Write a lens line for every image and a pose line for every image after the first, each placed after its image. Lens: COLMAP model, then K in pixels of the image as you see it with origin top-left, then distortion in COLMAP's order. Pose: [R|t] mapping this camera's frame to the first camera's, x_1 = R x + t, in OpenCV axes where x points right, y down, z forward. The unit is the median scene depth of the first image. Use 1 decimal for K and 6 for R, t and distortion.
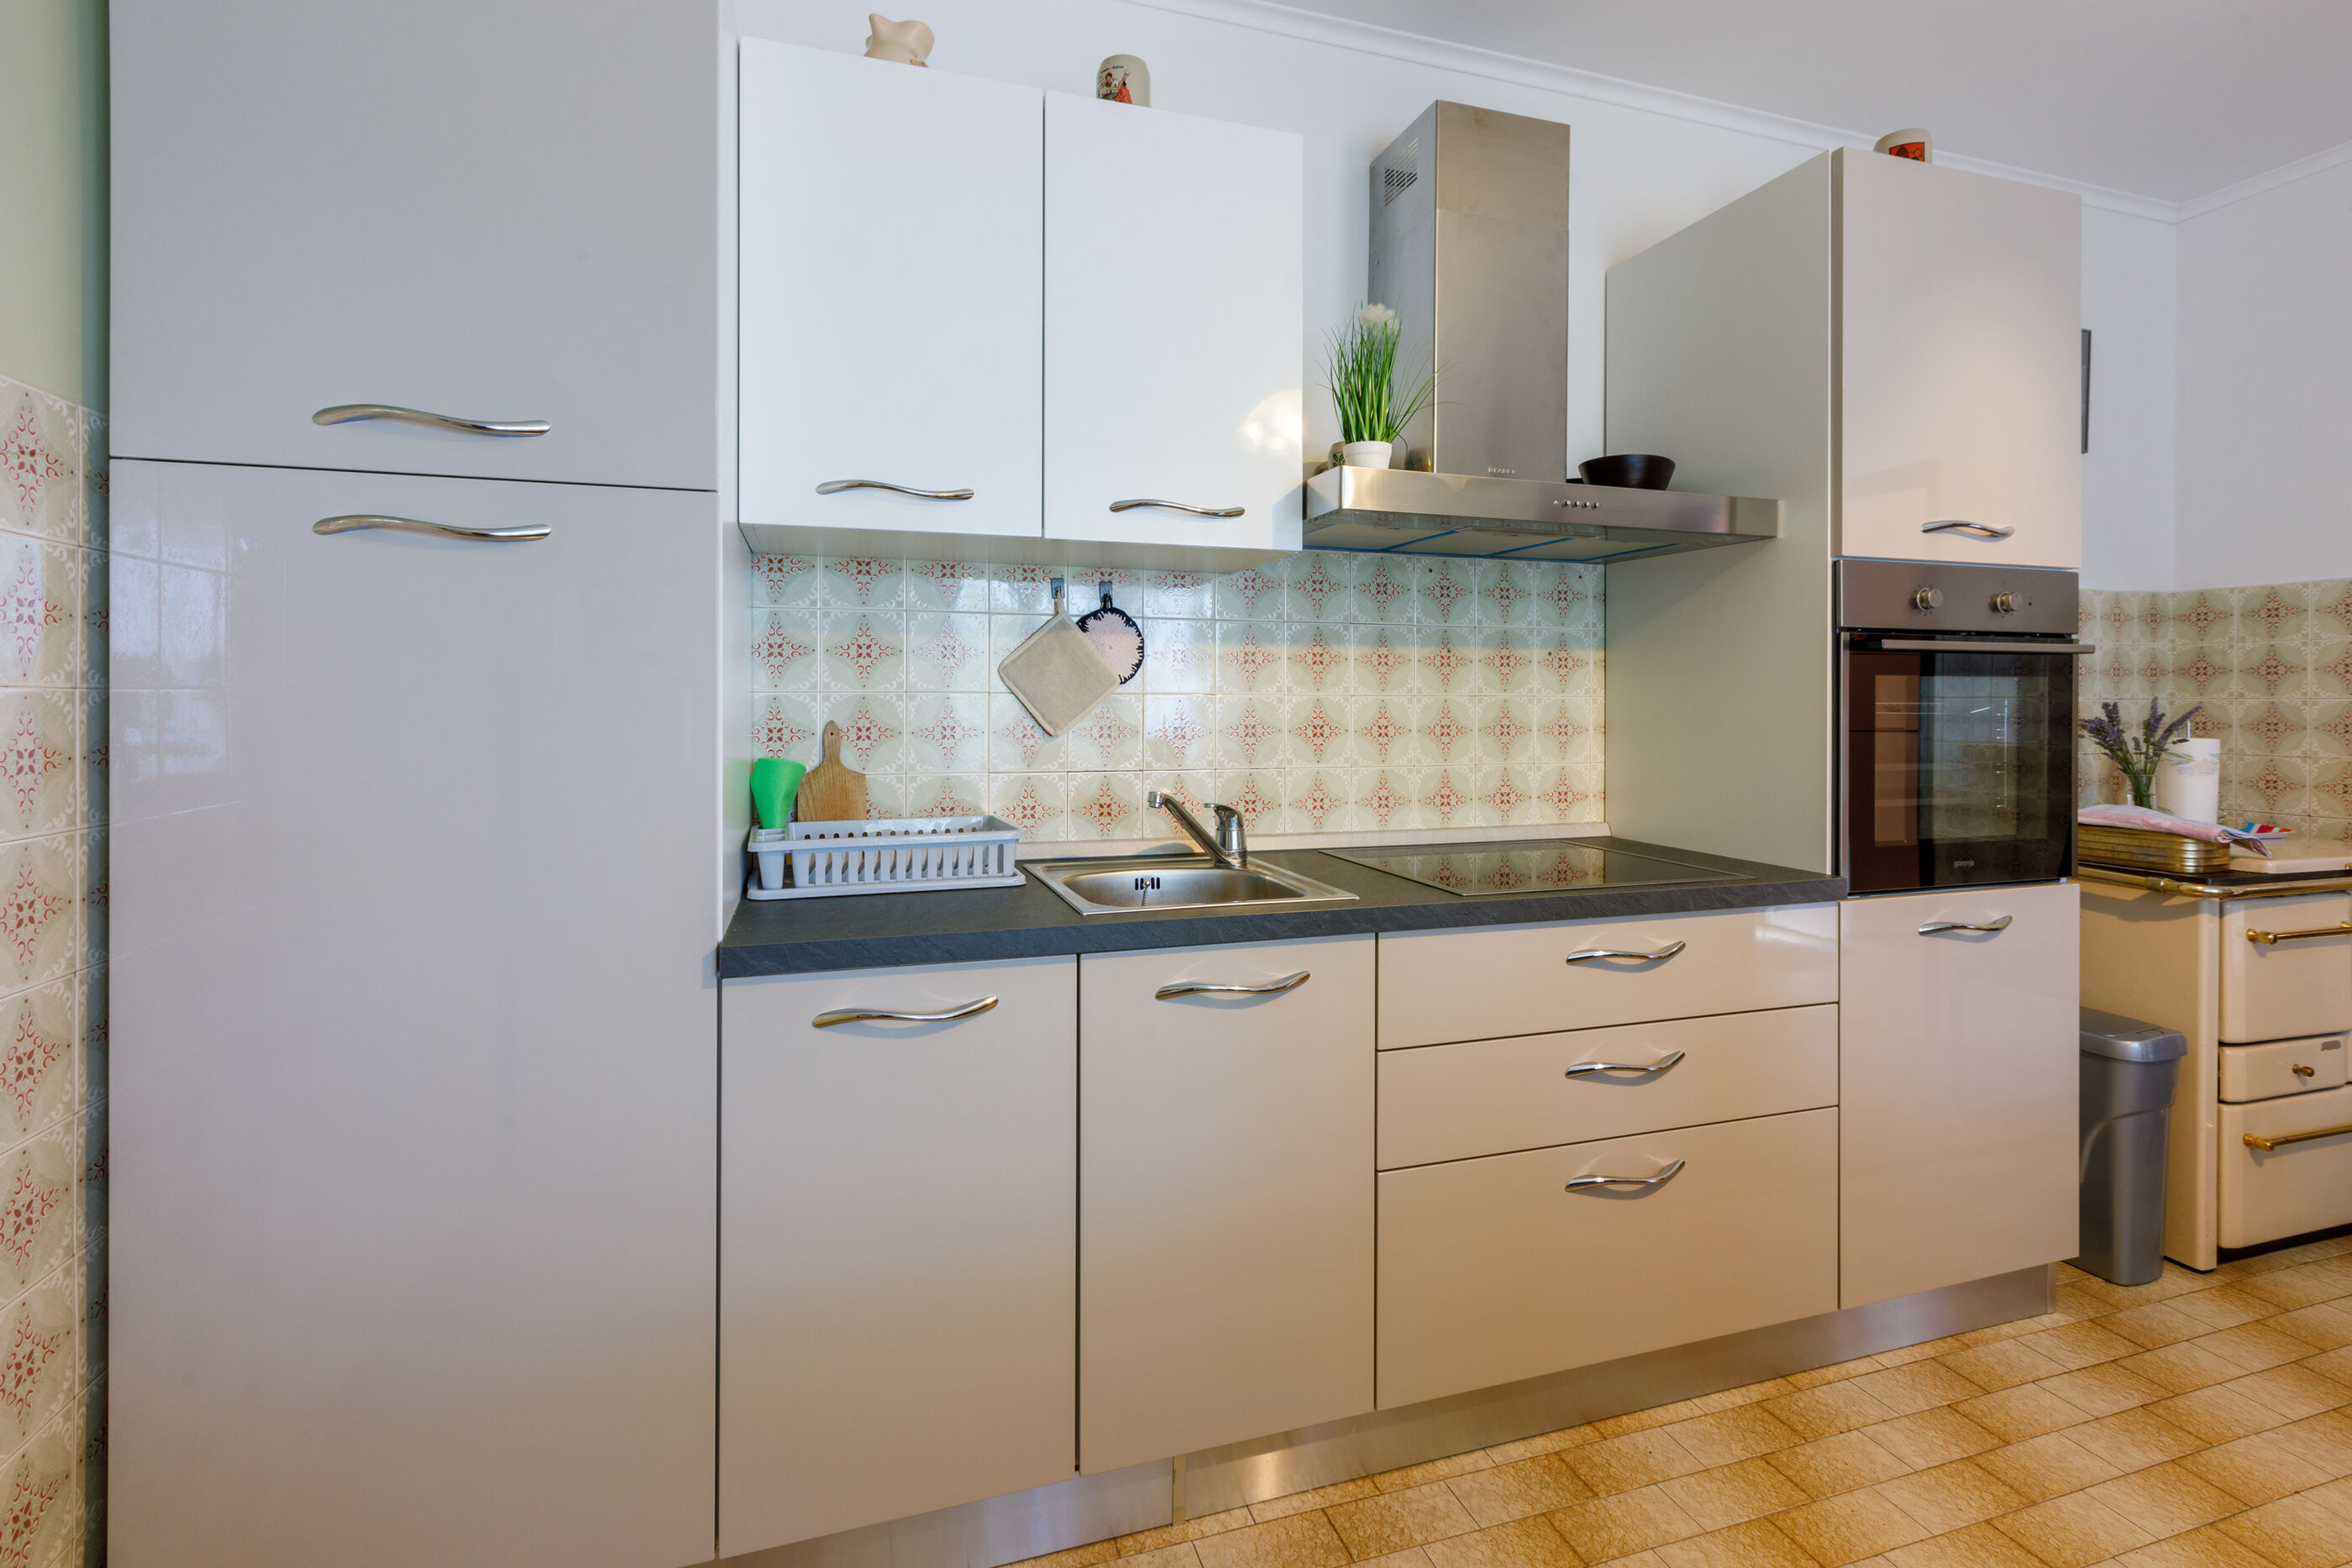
lens RADIAL K [[1066.5, 0, 1145.5], [0, 1066.5, 703.8], [0, 0, 1]] dist [0.000887, -0.000653]
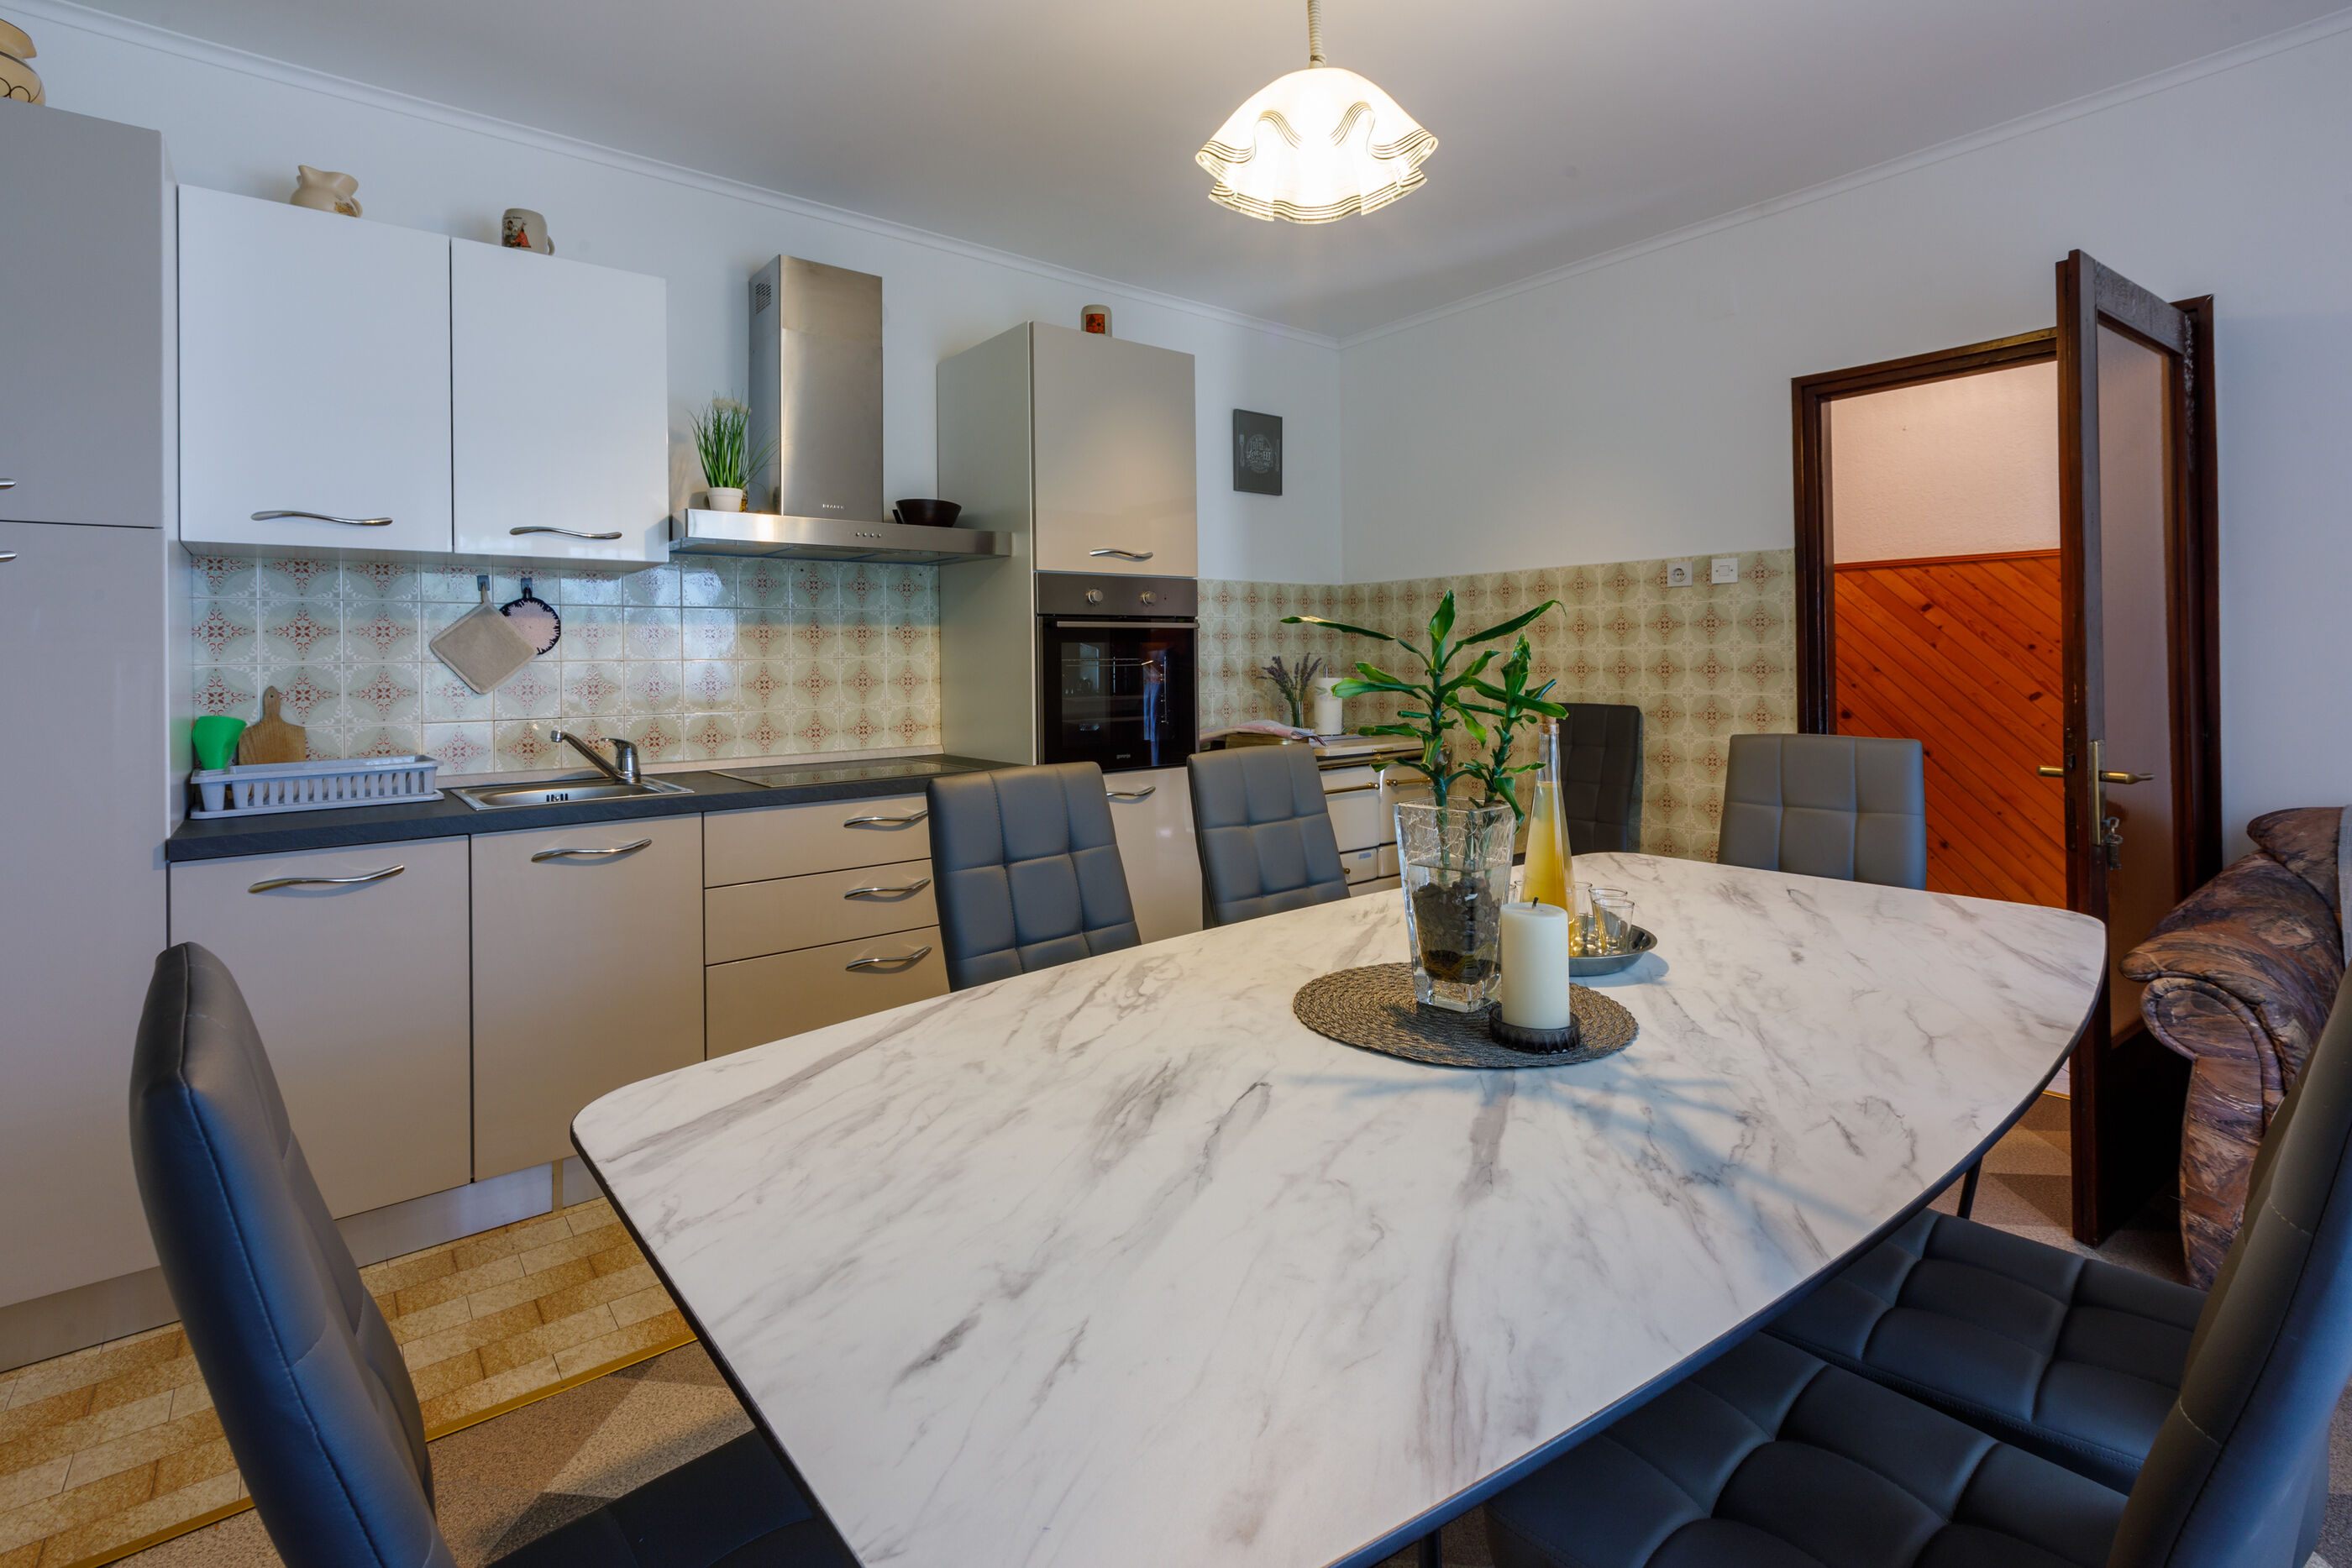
lens RADIAL K [[1106.5, 0, 1178.1], [0, 1106.5, 649.4], [0, 0, 1]] dist [0.013288, -0.000299]
pose [[0.929962, -0.010980, 0.367491, 0.215539], [0.014856, 0.999860, -0.007719, -0.001755], [-0.367355, 0.012638, 0.929995, -0.617860]]
